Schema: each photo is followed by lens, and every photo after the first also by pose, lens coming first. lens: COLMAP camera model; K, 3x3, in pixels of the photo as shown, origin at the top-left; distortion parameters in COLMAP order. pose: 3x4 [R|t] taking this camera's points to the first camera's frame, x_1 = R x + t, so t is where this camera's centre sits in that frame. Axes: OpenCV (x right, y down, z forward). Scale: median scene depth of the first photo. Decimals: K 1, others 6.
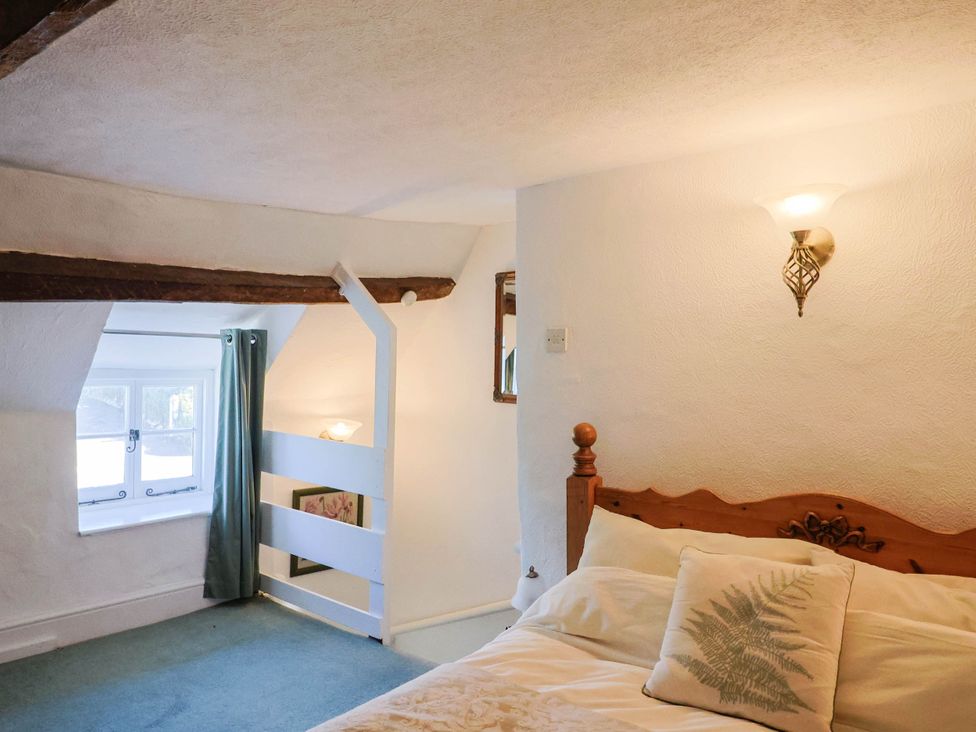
lens RADIAL K [[712.7, 0, 496.8], [0, 712.7, 365.6], [0, 0, 1]] dist [0.005076, -0.001229]
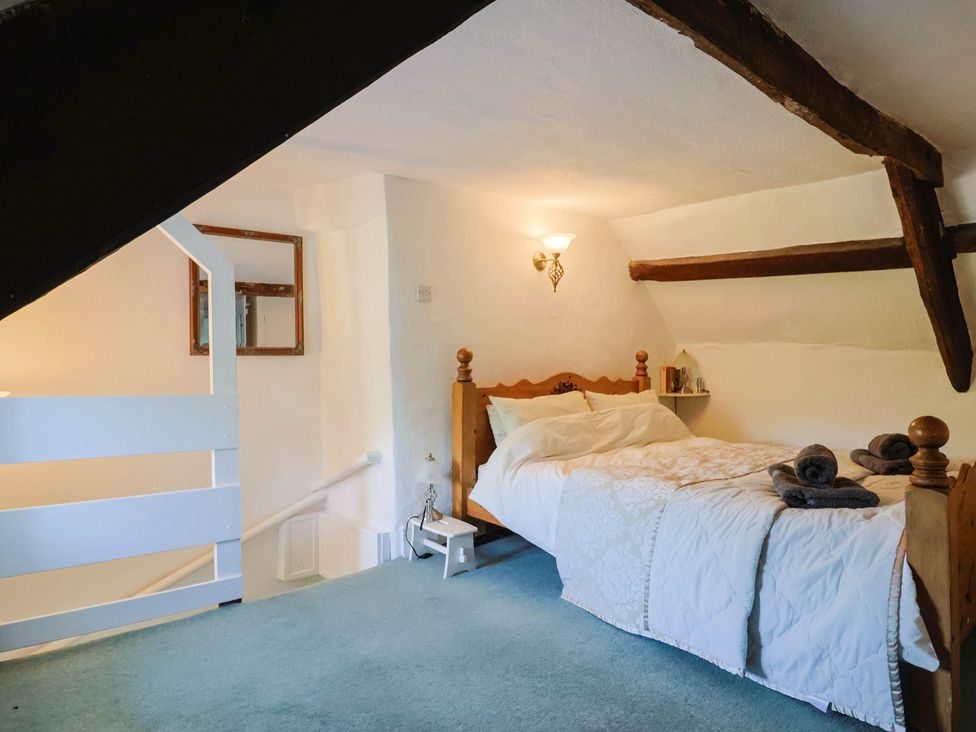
lens RADIAL K [[594.2, 0, 488.0], [0, 594.2, 366.0], [0, 0, 1]] dist [0.002331, 0.000355]
pose [[0.184802, -0.016748, 0.982633, -1.282024], [0.020760, 0.999698, 0.013135, 0.116087], [-0.982556, 0.017972, 0.185094, 0.797006]]
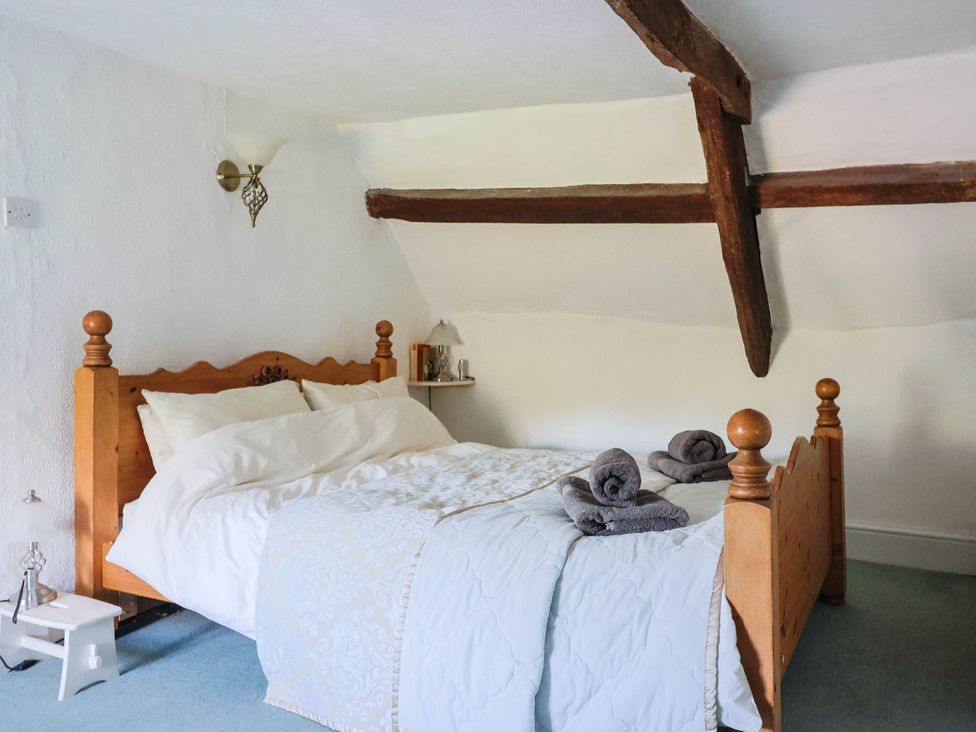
lens RADIAL K [[806.1, 0, 494.2], [0, 806.1, 365.0], [0, 0, 1]] dist [0.006883, -0.002777]
pose [[-0.219075, -0.044237, 0.974705, -1.148538], [0.006792, 0.998878, 0.046860, 0.118223], [-0.975684, 0.016886, -0.218528, 0.813690]]
